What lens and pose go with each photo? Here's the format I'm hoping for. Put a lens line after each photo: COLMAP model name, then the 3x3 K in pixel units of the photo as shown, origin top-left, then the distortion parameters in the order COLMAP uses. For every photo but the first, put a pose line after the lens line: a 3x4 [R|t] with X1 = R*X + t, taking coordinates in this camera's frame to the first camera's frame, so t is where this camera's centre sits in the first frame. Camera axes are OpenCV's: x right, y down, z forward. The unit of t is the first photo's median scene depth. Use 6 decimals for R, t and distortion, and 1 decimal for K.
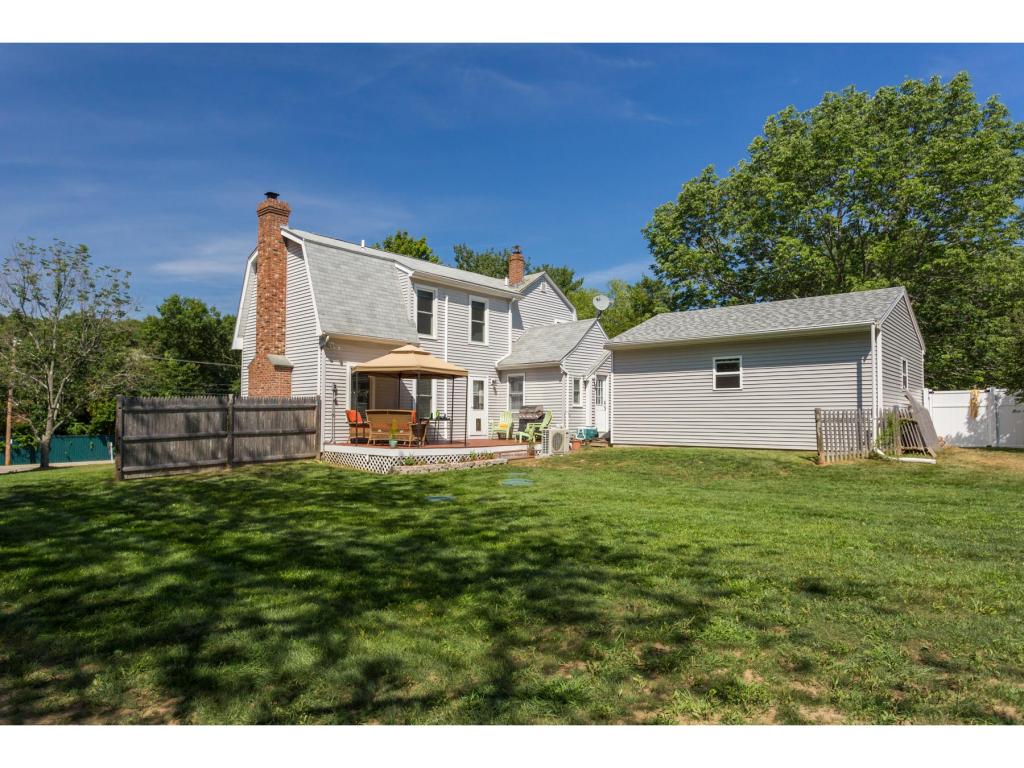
lens RADIAL K [[624.3, 0, 512.0], [0, 624.3, 384.0], [0, 0, 1]] dist [0.001291, 0.002880]
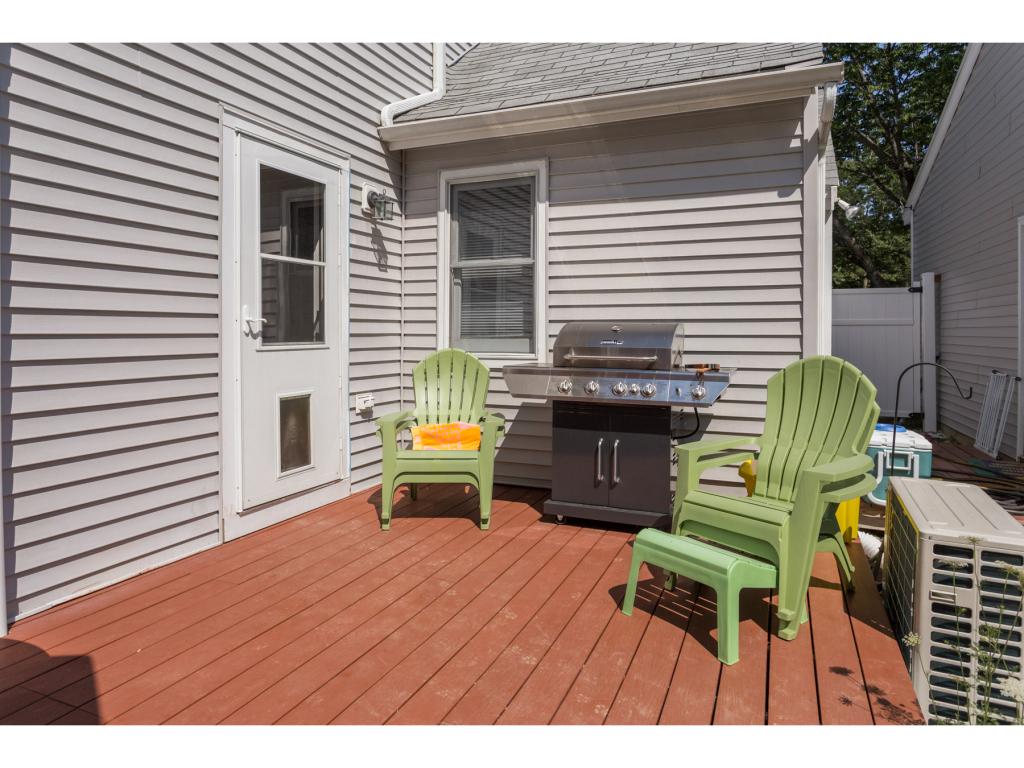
lens RADIAL K [[624.3, 0, 512.0], [0, 624.3, 384.0], [0, 0, 1]] dist [0.001291, 0.002880]
pose [[0.958777, -0.003261, 0.284142, -0.045800], [-0.031980, 0.992344, 0.119297, 0.029932], [-0.282356, -0.123466, 0.951331, 0.830022]]
